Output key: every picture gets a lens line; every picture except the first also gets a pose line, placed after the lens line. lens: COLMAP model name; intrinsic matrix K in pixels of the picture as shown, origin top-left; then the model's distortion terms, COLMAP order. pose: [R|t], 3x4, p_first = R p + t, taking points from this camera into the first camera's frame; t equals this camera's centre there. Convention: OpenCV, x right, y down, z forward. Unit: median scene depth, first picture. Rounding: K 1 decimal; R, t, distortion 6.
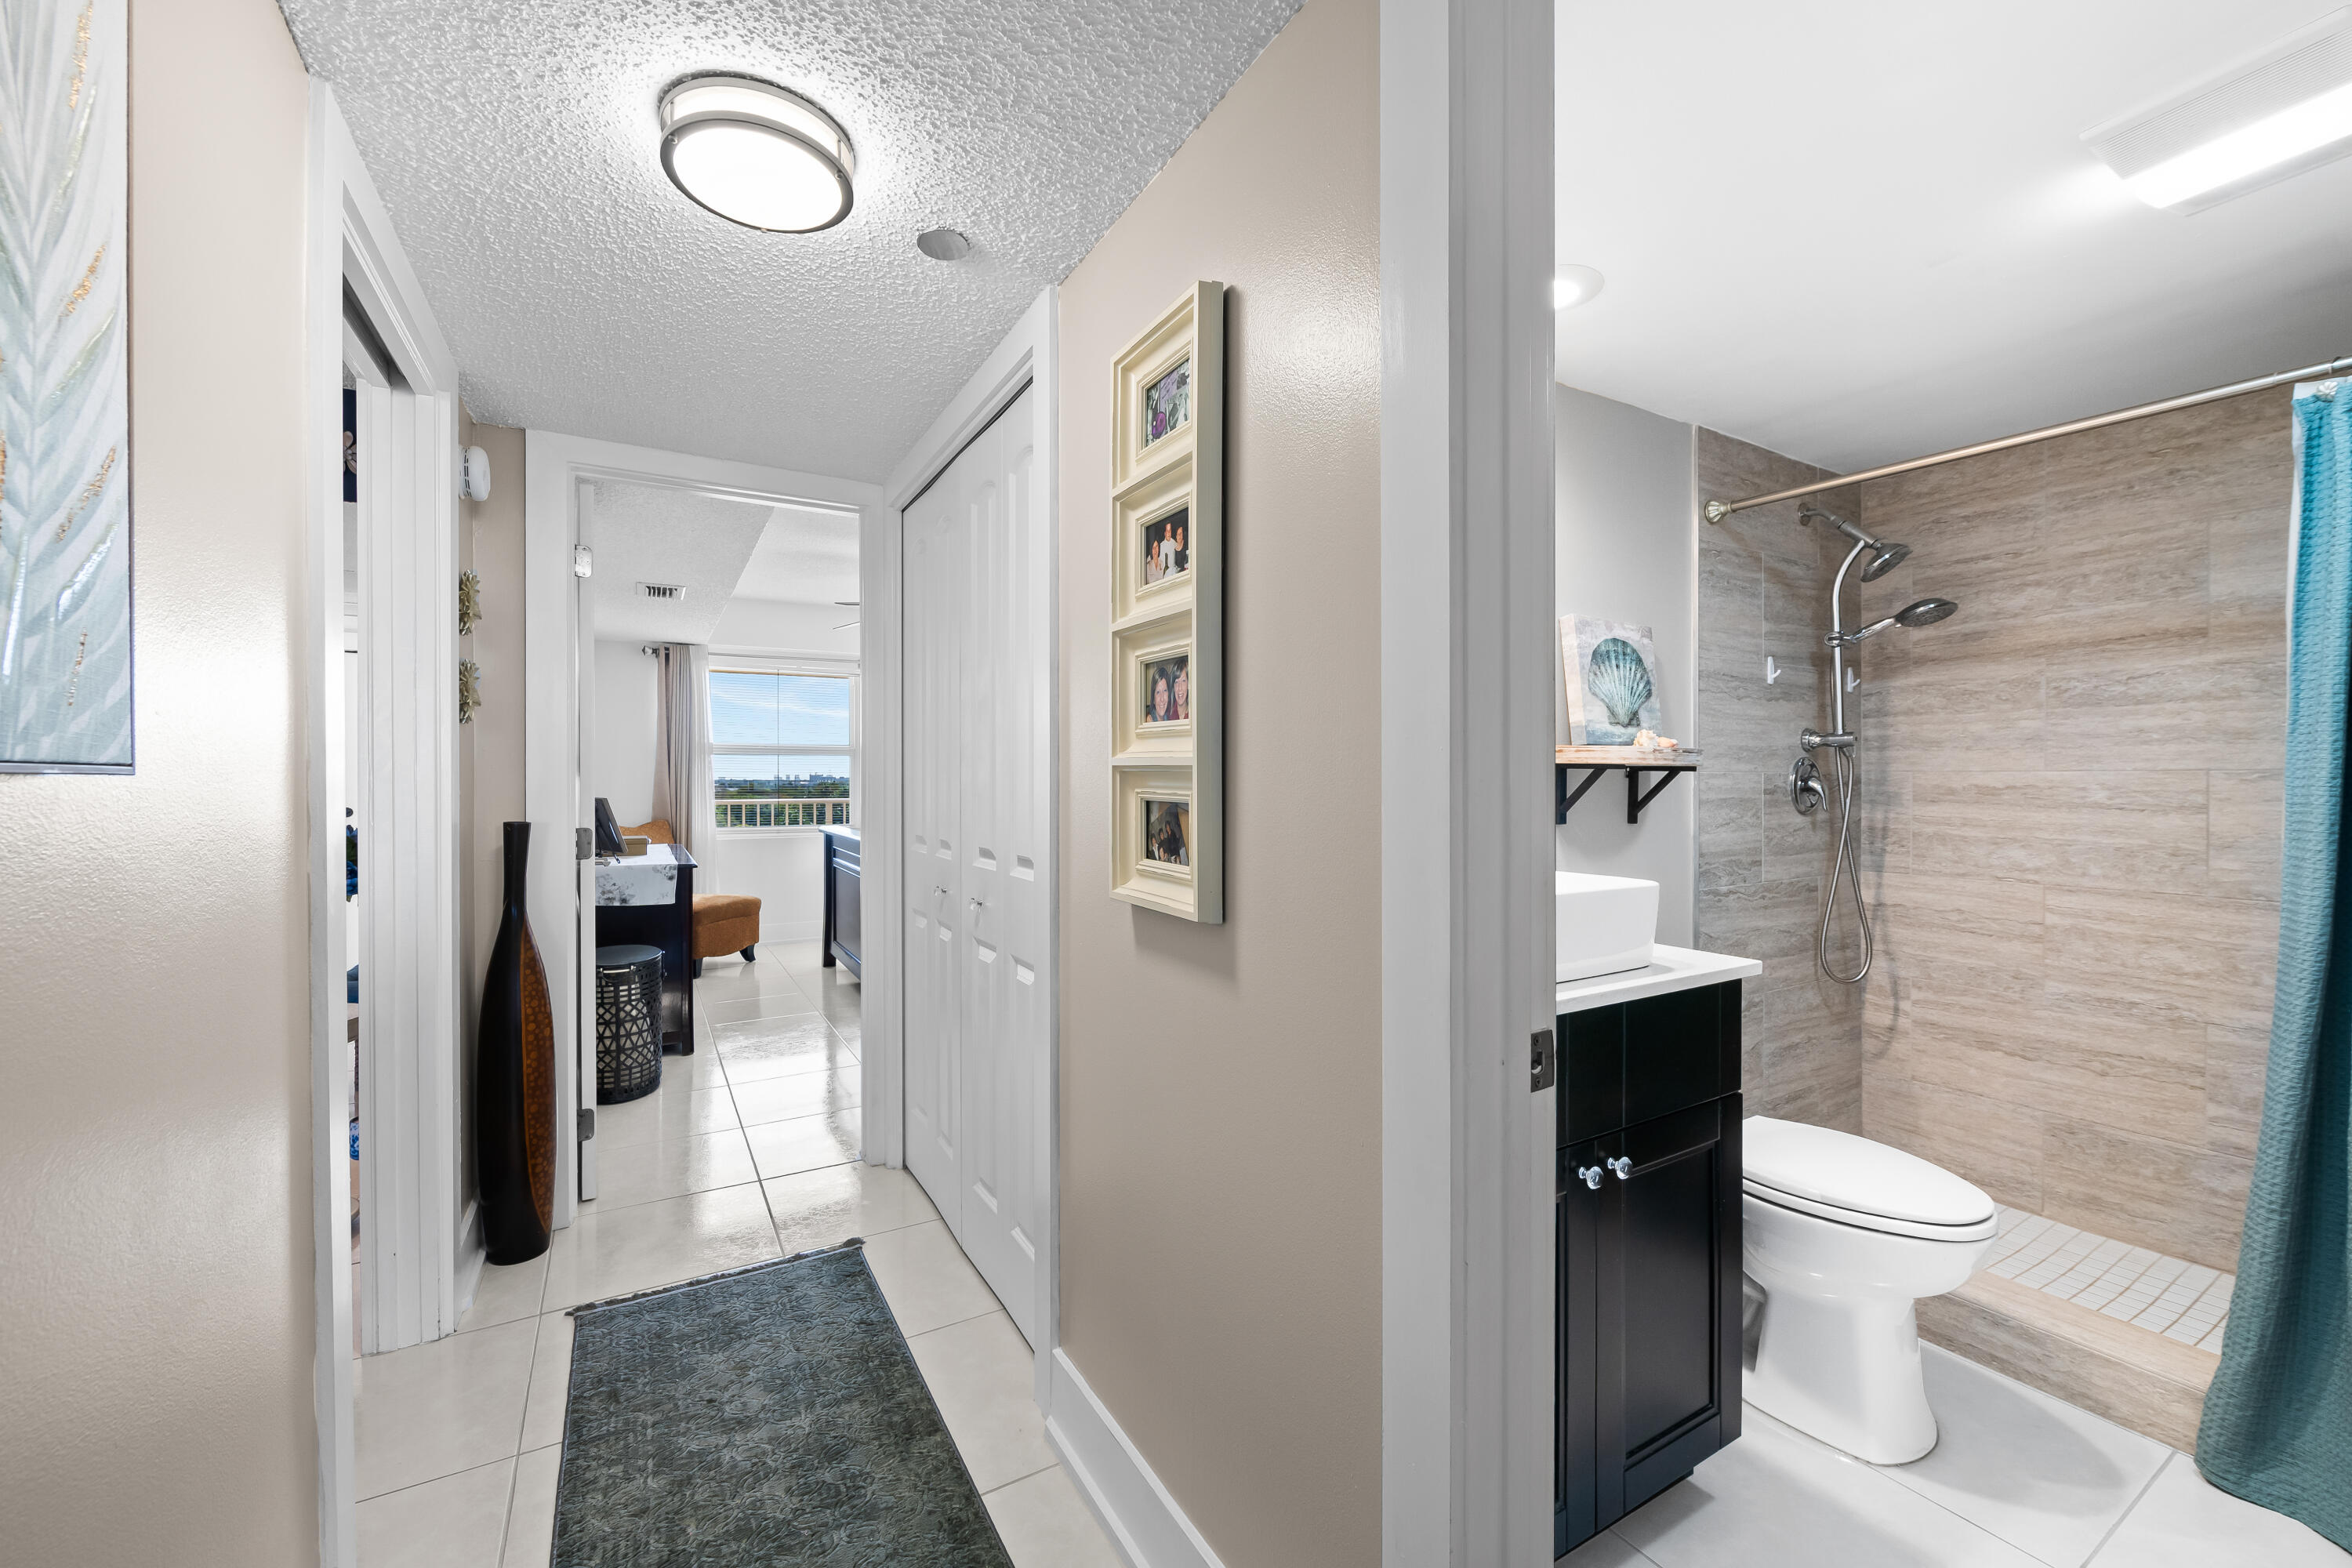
lens RADIAL K [[943.0, 0, 1171.3], [0, 943.0, 786.4], [0, 0, 1]] dist [-0.006123, -0.001171]
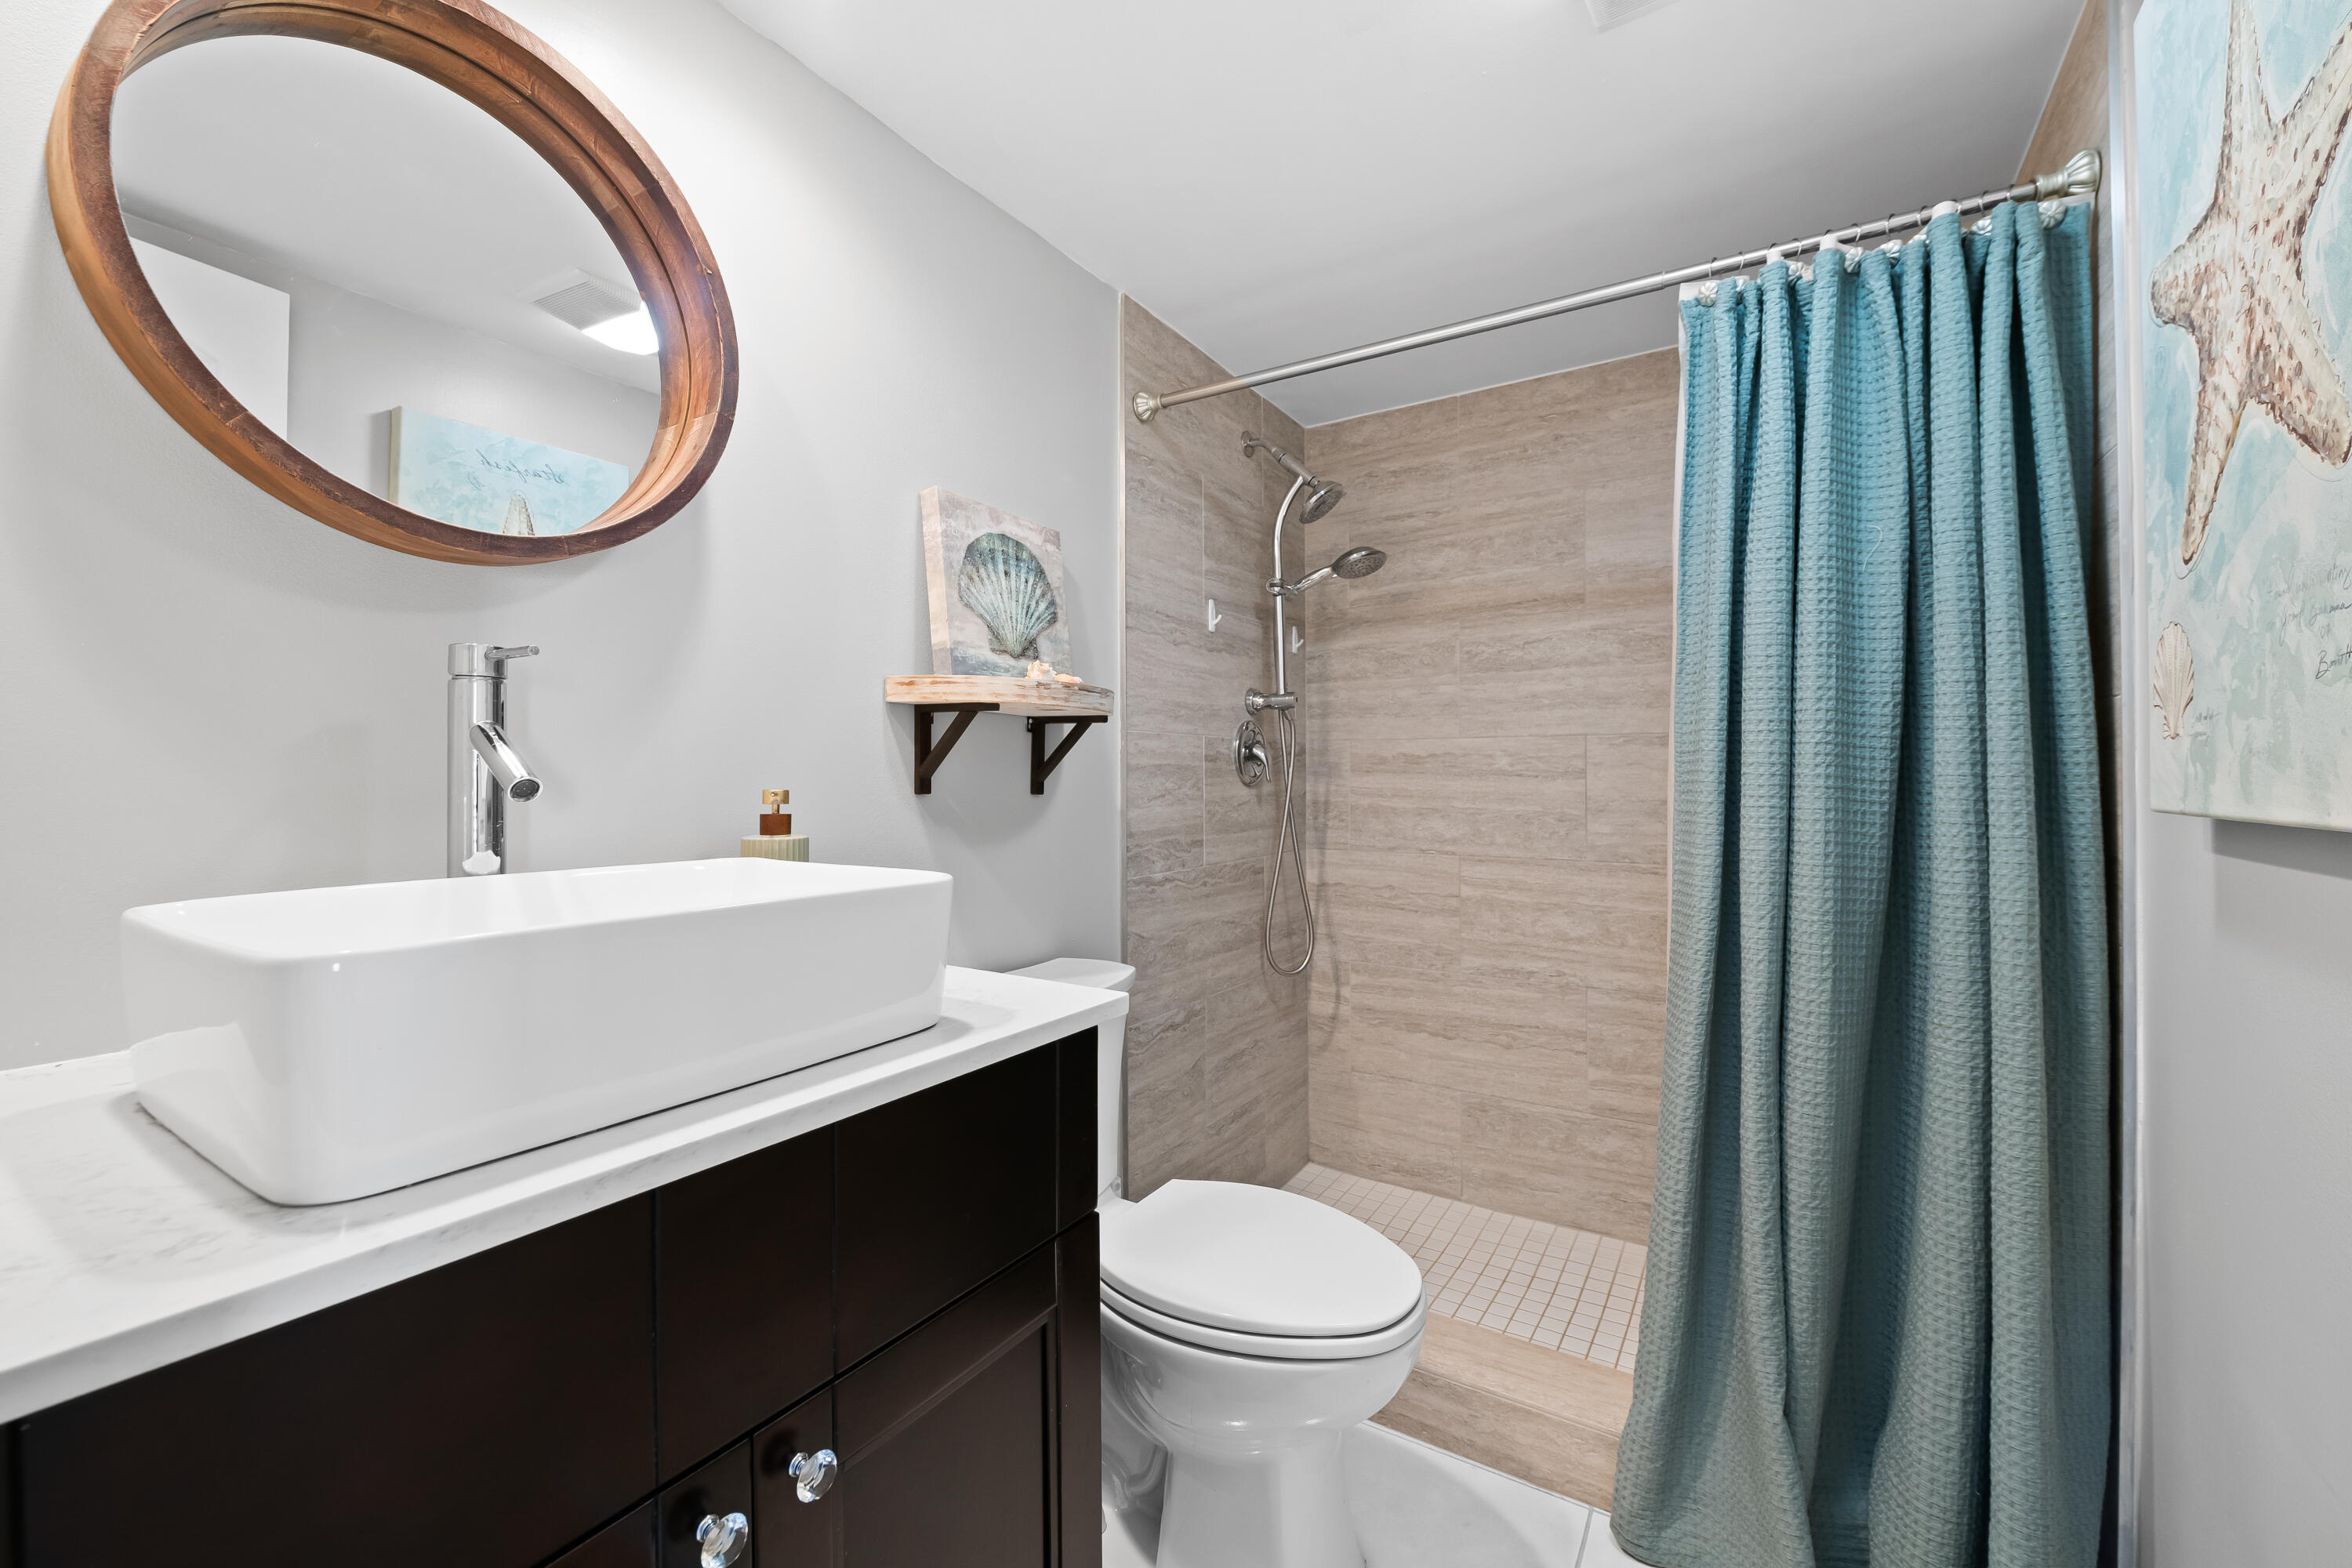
lens RADIAL K [[943.0, 0, 1185.2], [0, 943.0, 779.4], [0, 0, 1]] dist [-0.006123, -0.001171]
pose [[0.888605, -0.002294, 0.458667, 0.251354], [0.004972, 0.999977, -0.004633, 0.031503], [-0.458646, 0.006398, 0.888596, 0.285277]]
